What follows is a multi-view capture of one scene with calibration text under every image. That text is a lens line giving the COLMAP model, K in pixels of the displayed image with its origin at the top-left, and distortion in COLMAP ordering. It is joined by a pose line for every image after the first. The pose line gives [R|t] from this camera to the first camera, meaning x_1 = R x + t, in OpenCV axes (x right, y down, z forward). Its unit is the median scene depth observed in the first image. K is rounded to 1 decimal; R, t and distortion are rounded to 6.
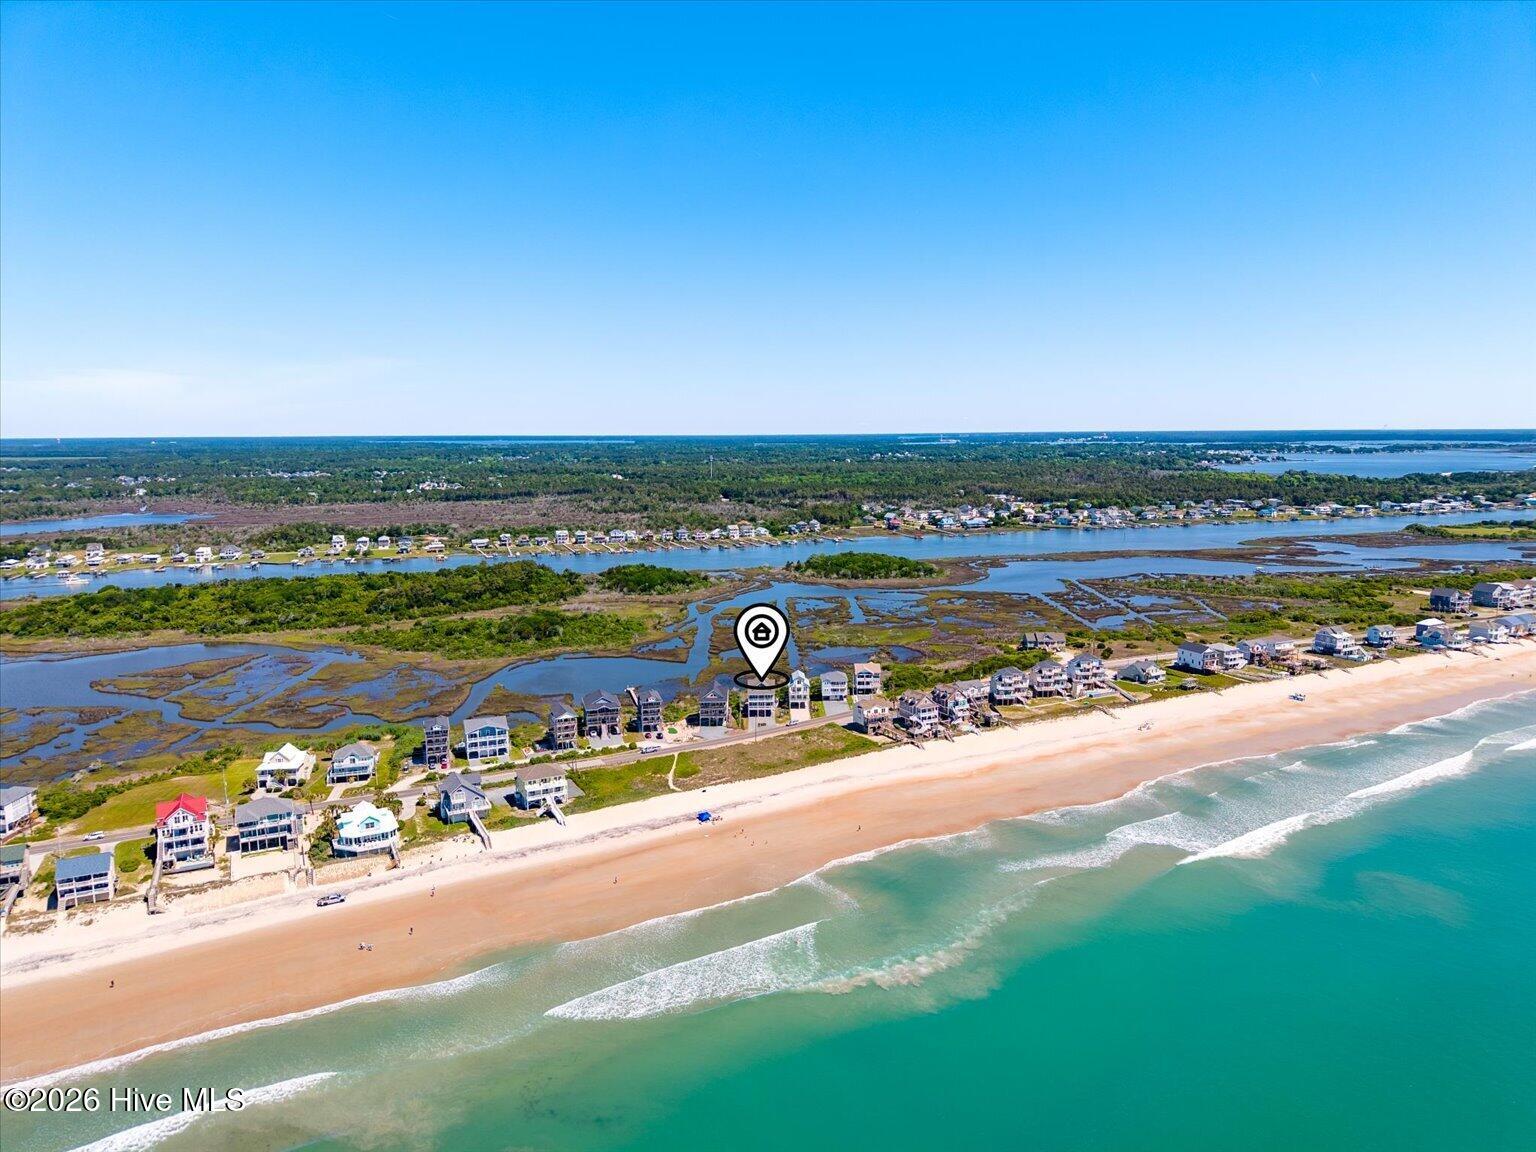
lens RADIAL K [[1021.0, 0, 774.6], [0, 1021.0, 573.0], [0, 0, 1]] dist [0.041015, -0.049659]
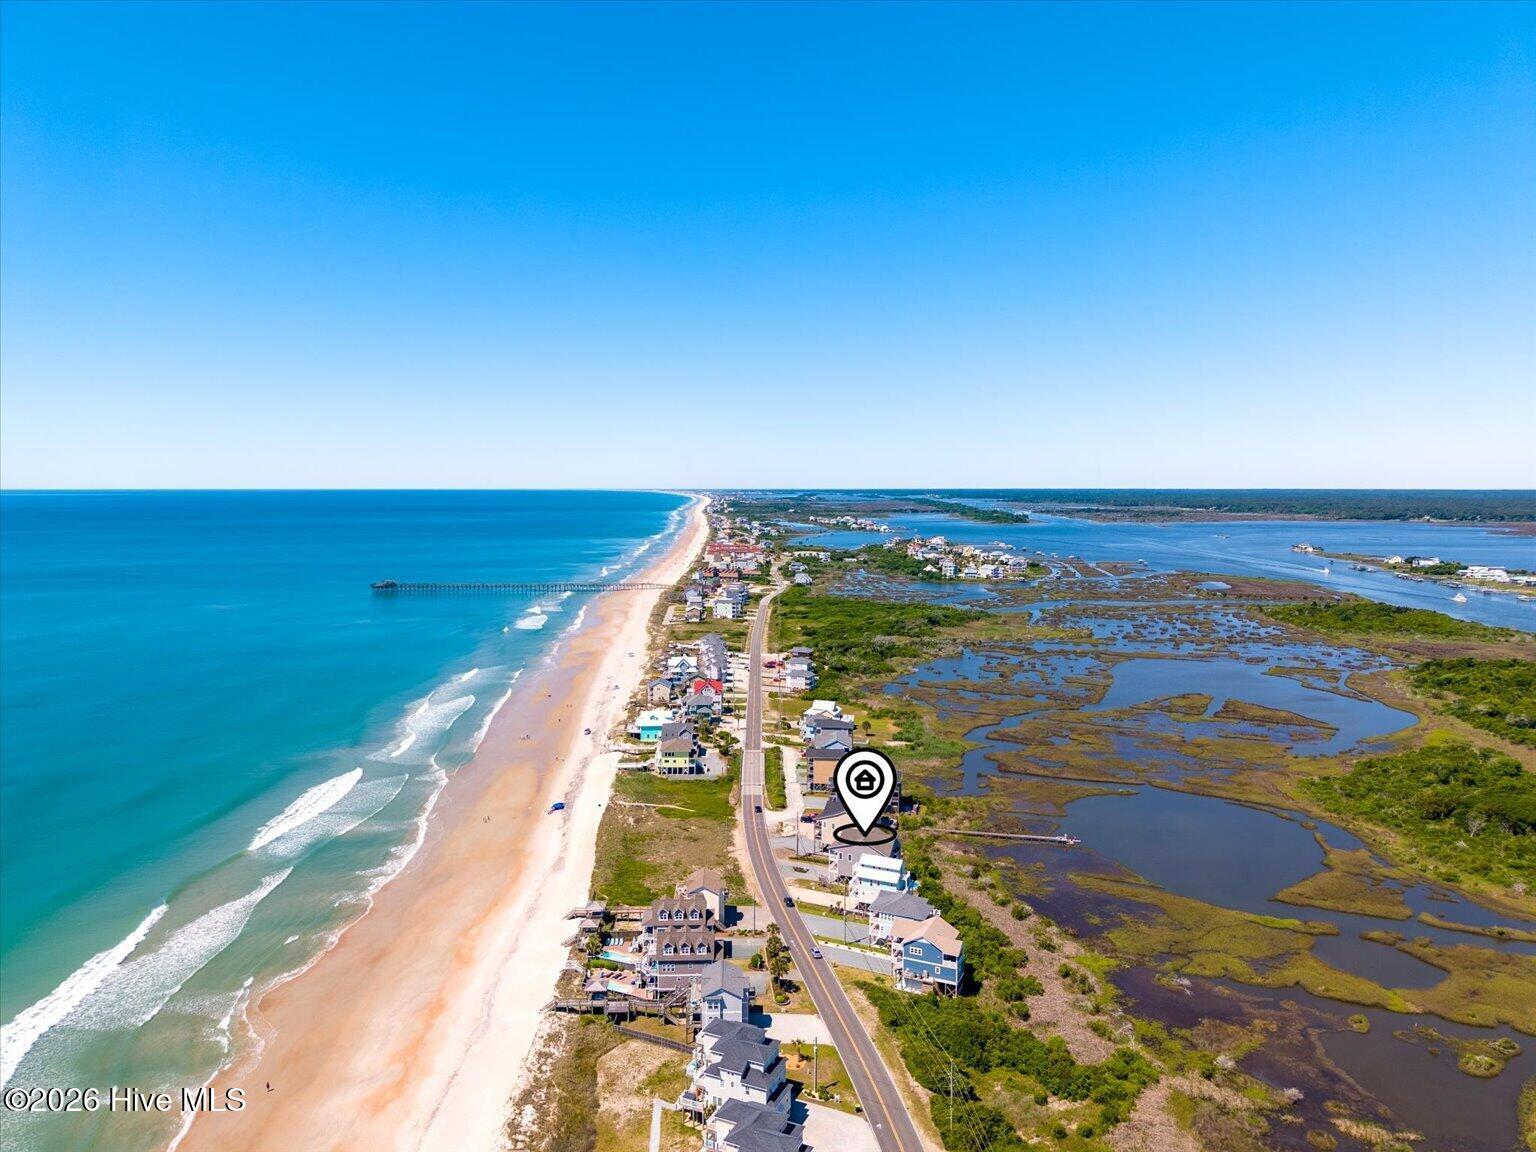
lens RADIAL K [[1021.0, 0, 774.6], [0, 1021.0, 573.0], [0, 0, 1]] dist [0.041015, -0.049659]
pose [[-0.448003, 0.077606, -0.890657, 0.450628], [-0.107326, 0.984352, 0.139755, -0.113714], [0.887566, 0.158202, -0.432664, 0.908980]]
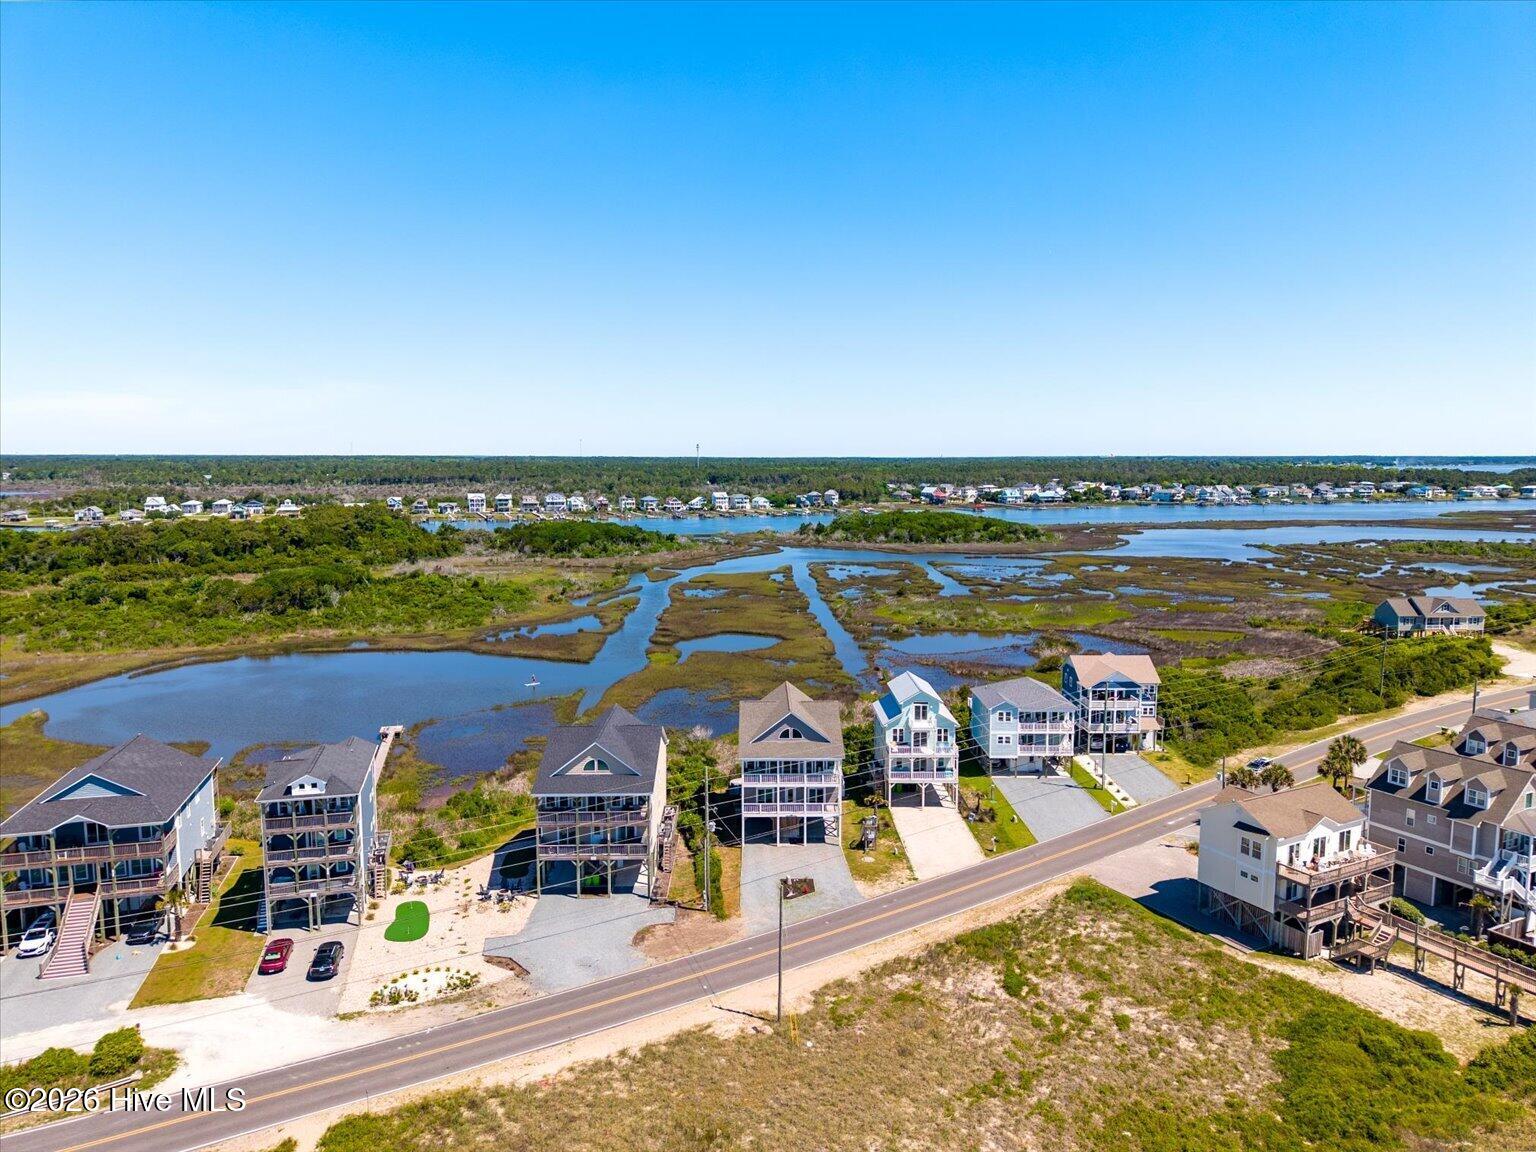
lens RADIAL K [[1021.0, 0, 774.6], [0, 1021.0, 573.0], [0, 0, 1]] dist [0.041015, -0.049659]
pose [[0.999952, 0.006272, 0.007587, -0.014347], [-0.006060, 0.999598, -0.027702, 0.057854], [-0.007758, 0.027655, 0.999587, 0.541222]]
